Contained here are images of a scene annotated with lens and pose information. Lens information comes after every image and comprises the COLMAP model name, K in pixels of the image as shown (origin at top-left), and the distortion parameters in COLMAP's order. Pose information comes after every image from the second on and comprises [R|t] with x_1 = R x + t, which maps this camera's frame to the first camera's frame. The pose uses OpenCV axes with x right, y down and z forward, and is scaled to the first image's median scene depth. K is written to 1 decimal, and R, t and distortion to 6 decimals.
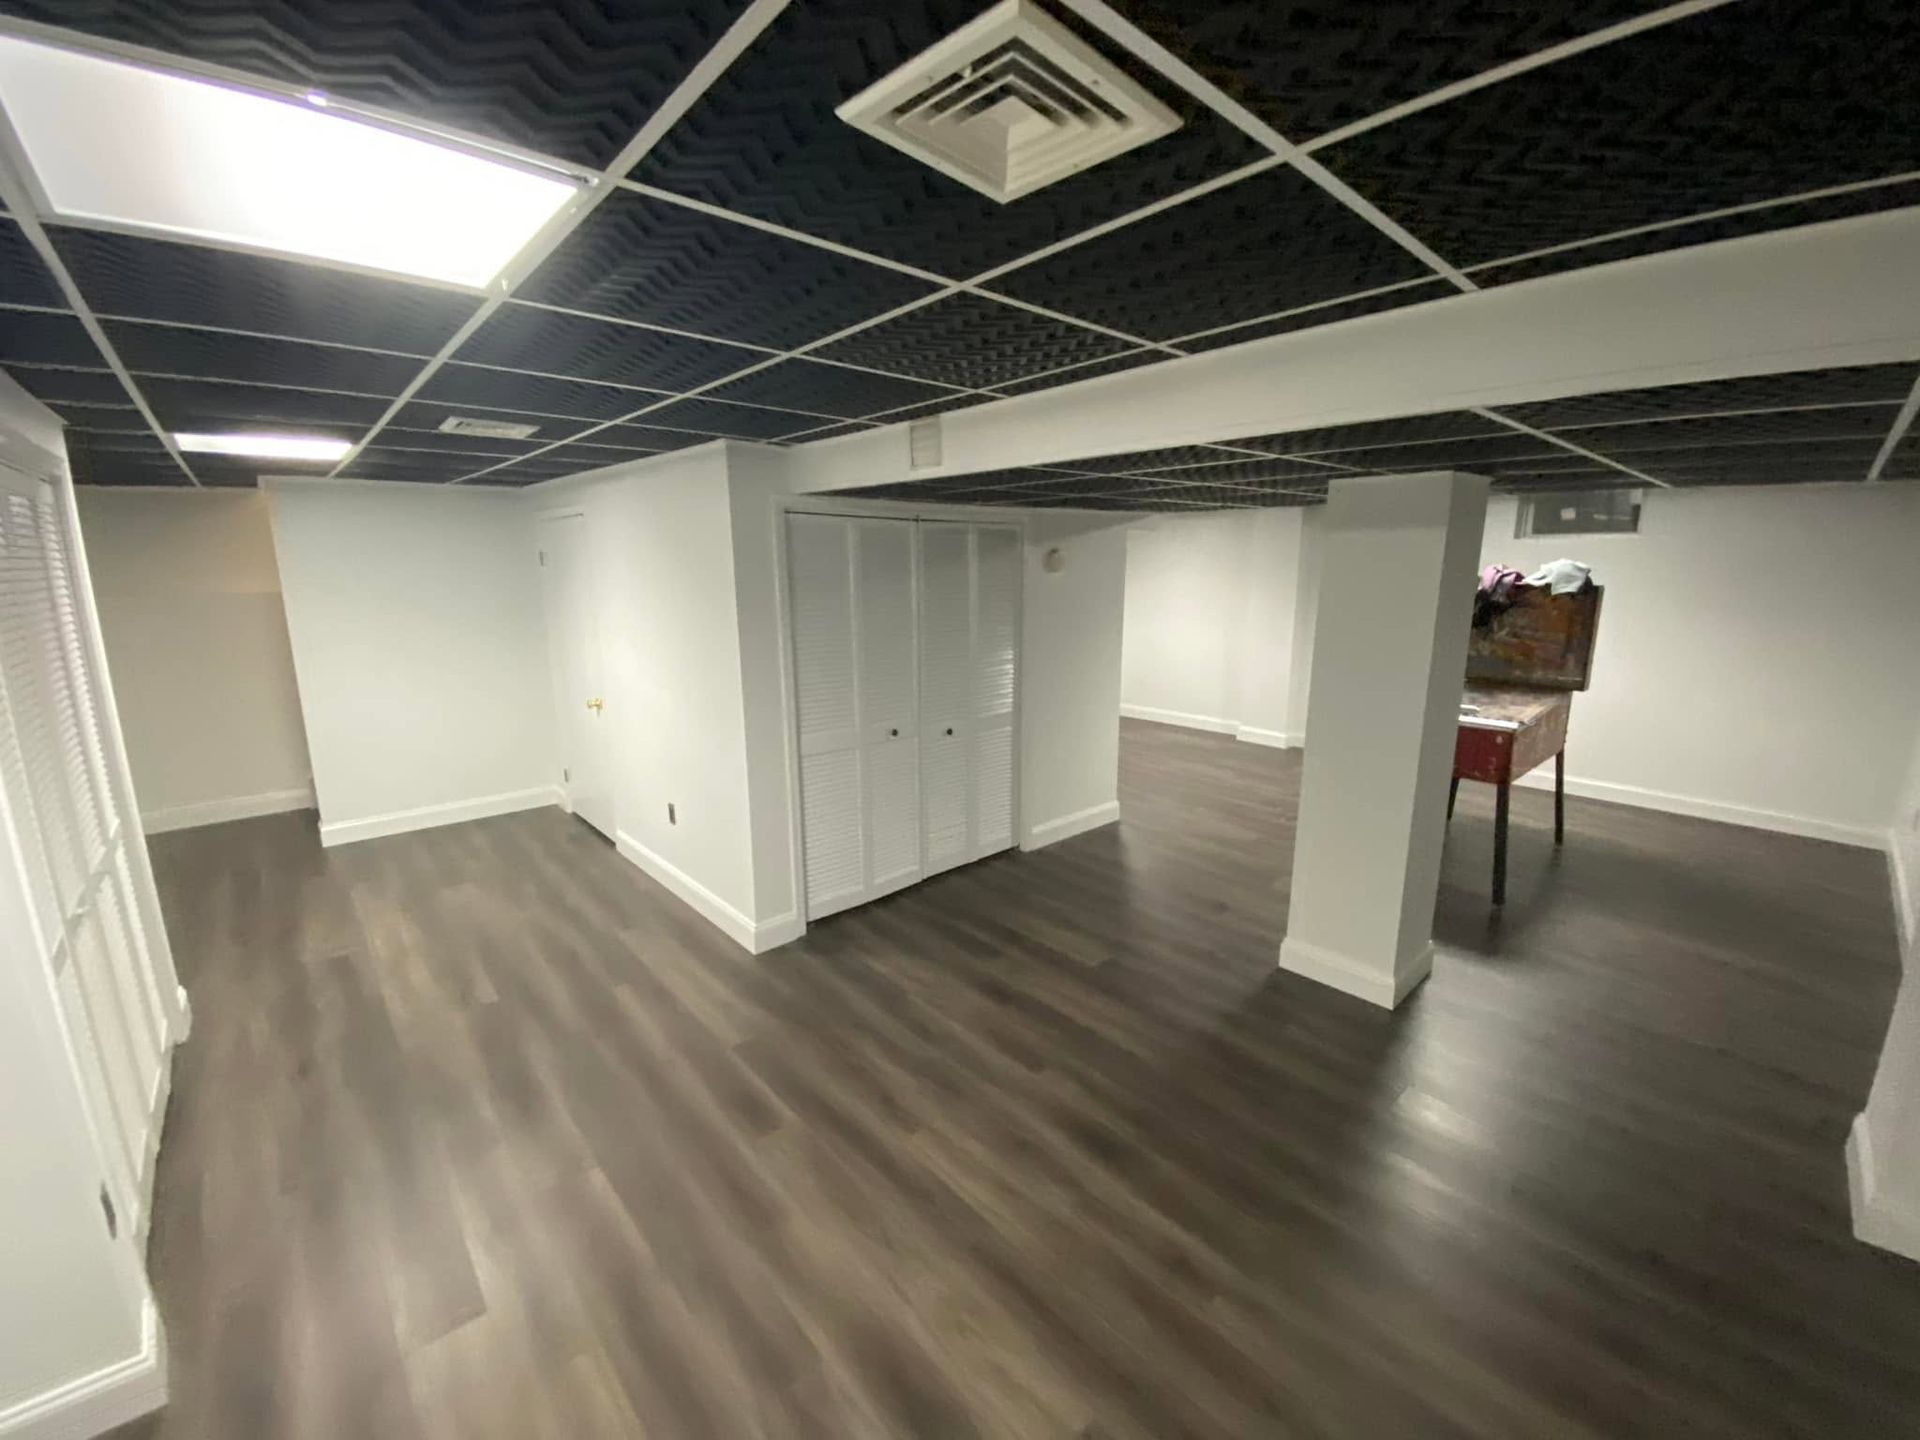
lens RADIAL K [[810.3, 0, 960.0], [0, 810.3, 720.0], [0, 0, 1]] dist [-0.015227, -0.000467]
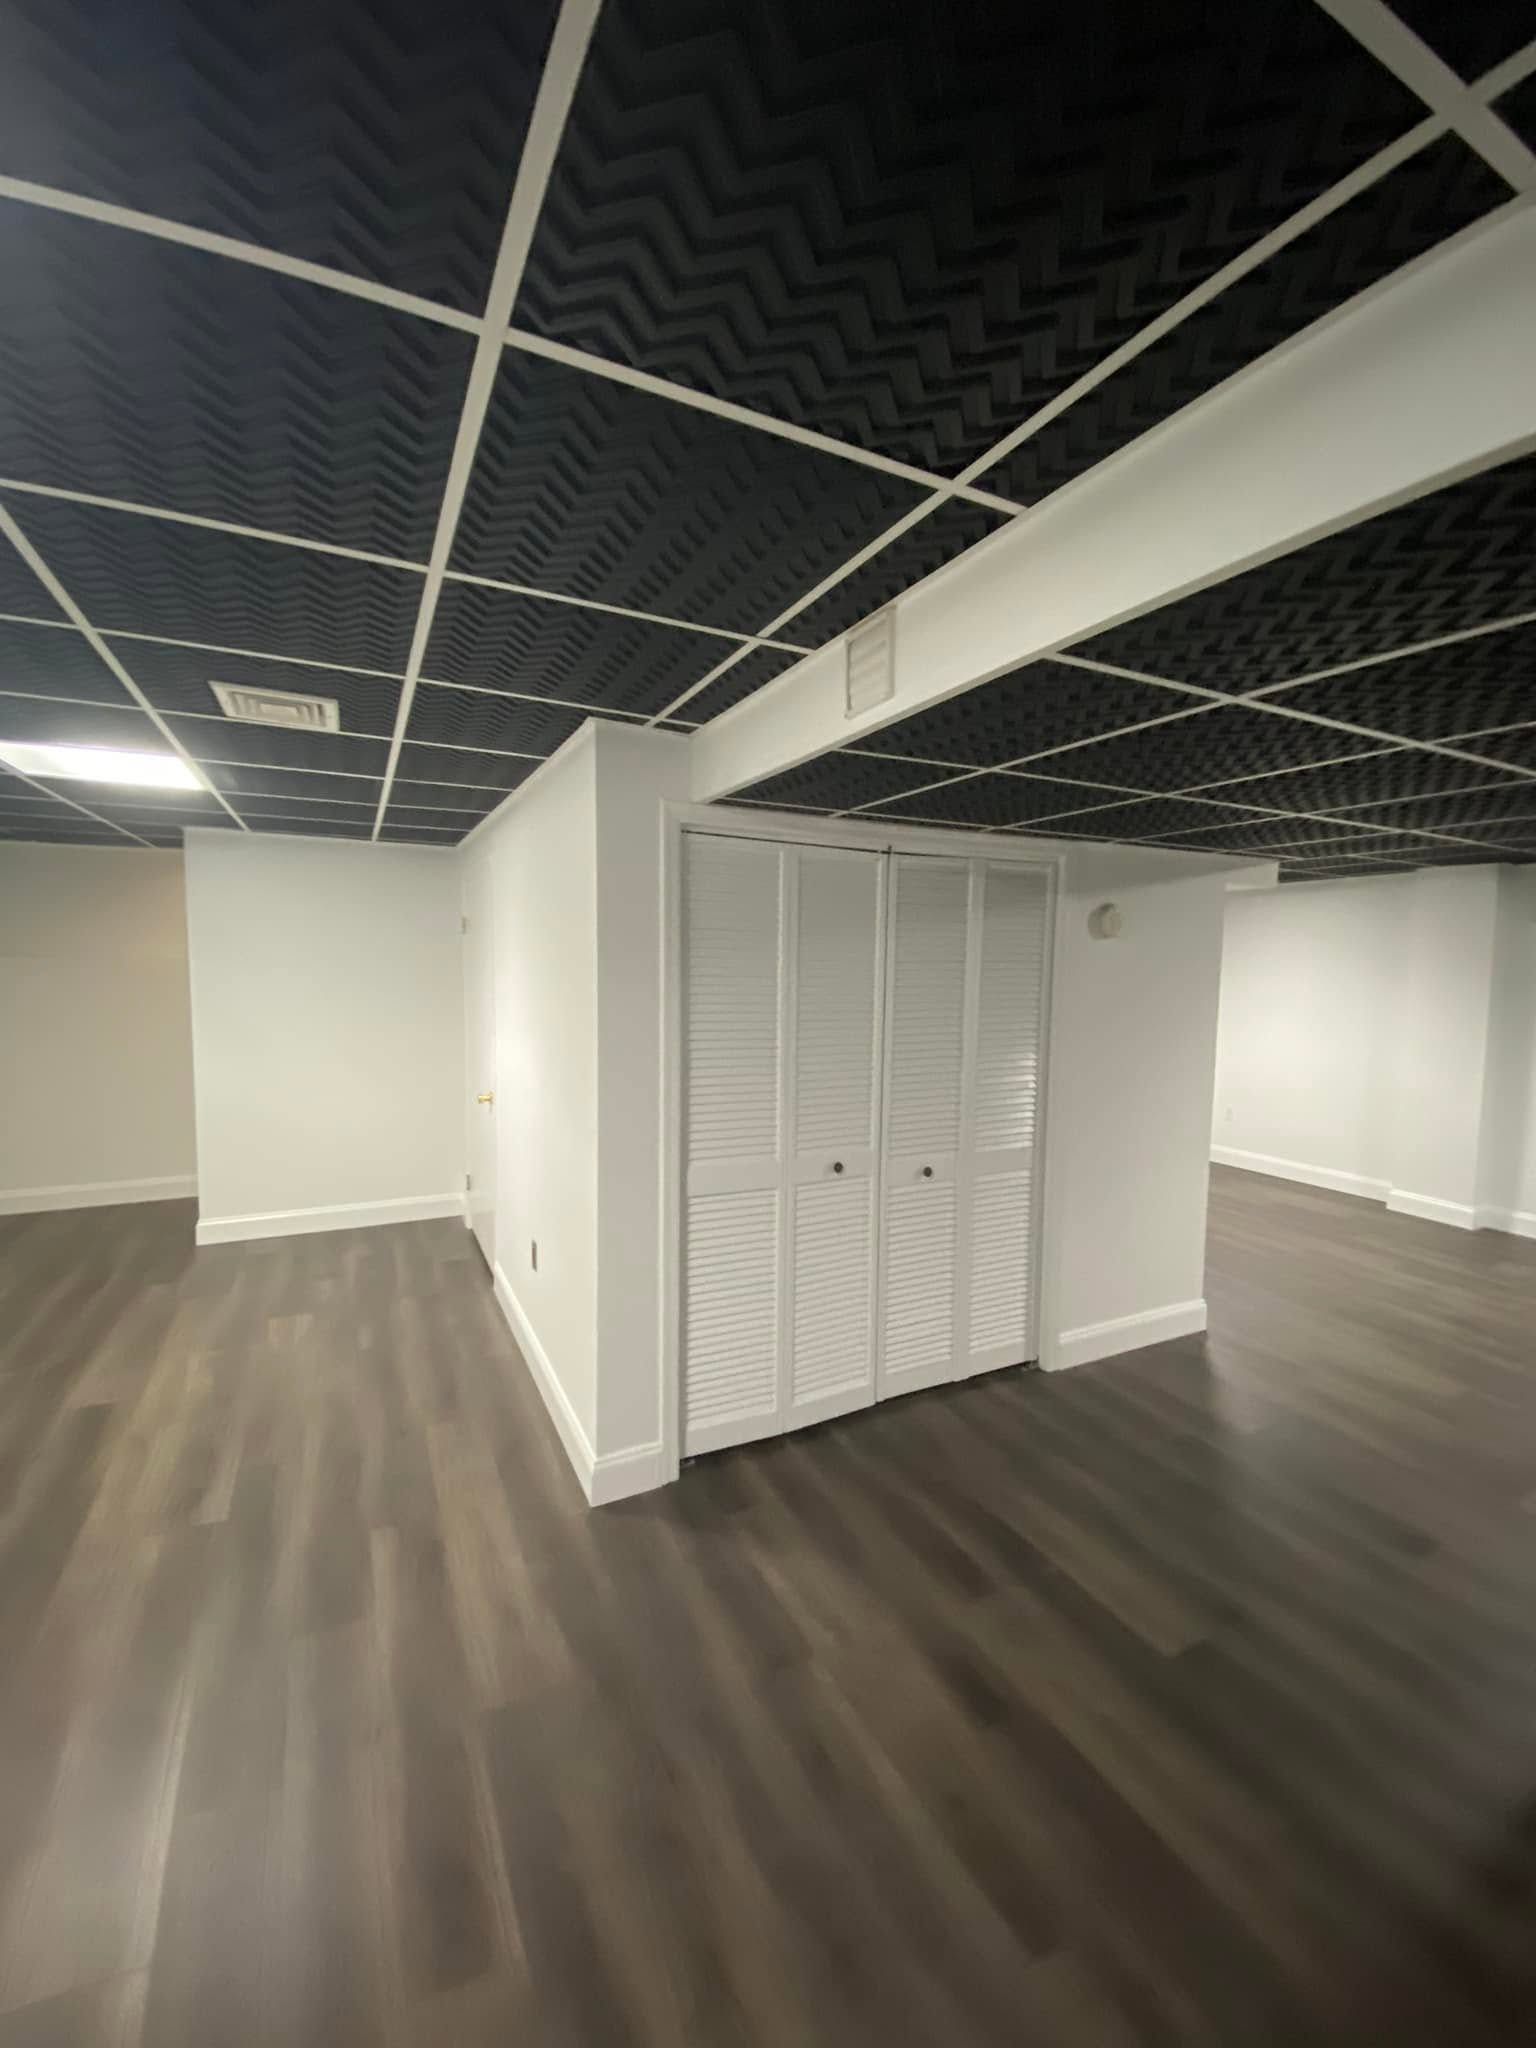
lens RADIAL K [[843.1, 0, 768.0], [0, 843.1, 1024.0], [0, 0, 1]] dist [0.017752, -0.036956]
pose [[0.965866, 0.035892, -0.256544, 0.030287], [-0.069117, 0.990159, -0.121687, -0.011554], [0.249652, 0.135265, 0.958842, 0.282657]]
